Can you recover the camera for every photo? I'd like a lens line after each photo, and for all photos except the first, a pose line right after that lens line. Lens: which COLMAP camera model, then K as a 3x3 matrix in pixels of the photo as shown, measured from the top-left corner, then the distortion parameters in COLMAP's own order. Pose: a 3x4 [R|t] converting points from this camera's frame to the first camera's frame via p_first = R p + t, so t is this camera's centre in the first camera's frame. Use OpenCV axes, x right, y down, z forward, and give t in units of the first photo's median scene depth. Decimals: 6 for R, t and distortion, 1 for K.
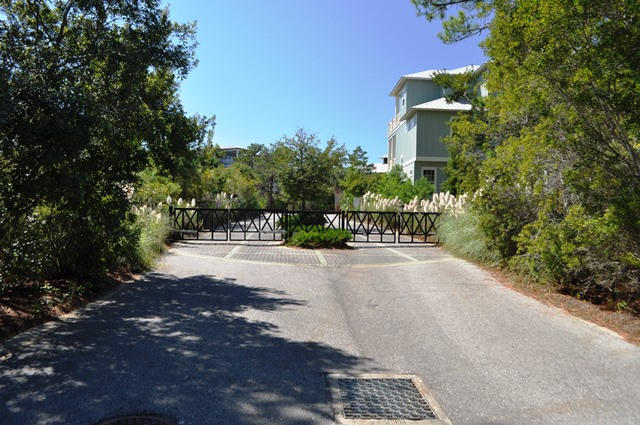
lens RADIAL K [[495.4, 0, 319.9], [0, 495.4, 214.9], [0, 0, 1]] dist [-0.002613, -0.000050]
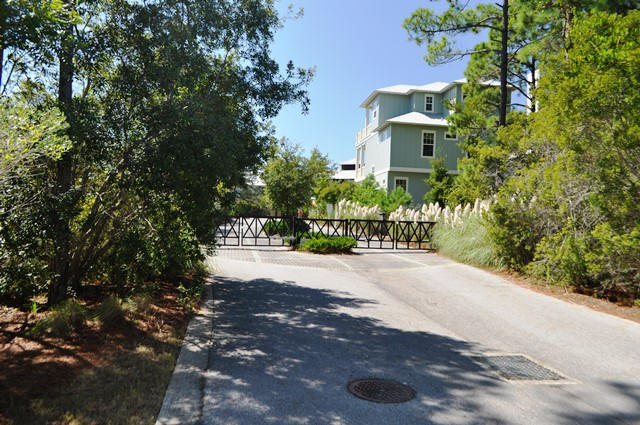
lens RADIAL K [[495.4, 0, 320.0], [0, 495.4, 211.0], [0, 0, 1]] dist [-0.002613, -0.000050]
pose [[0.994591, 0.015381, 0.102725, -0.125313], [-0.013672, 0.999756, -0.017322, -0.006600], [-0.102966, 0.015823, 0.994559, -0.068018]]
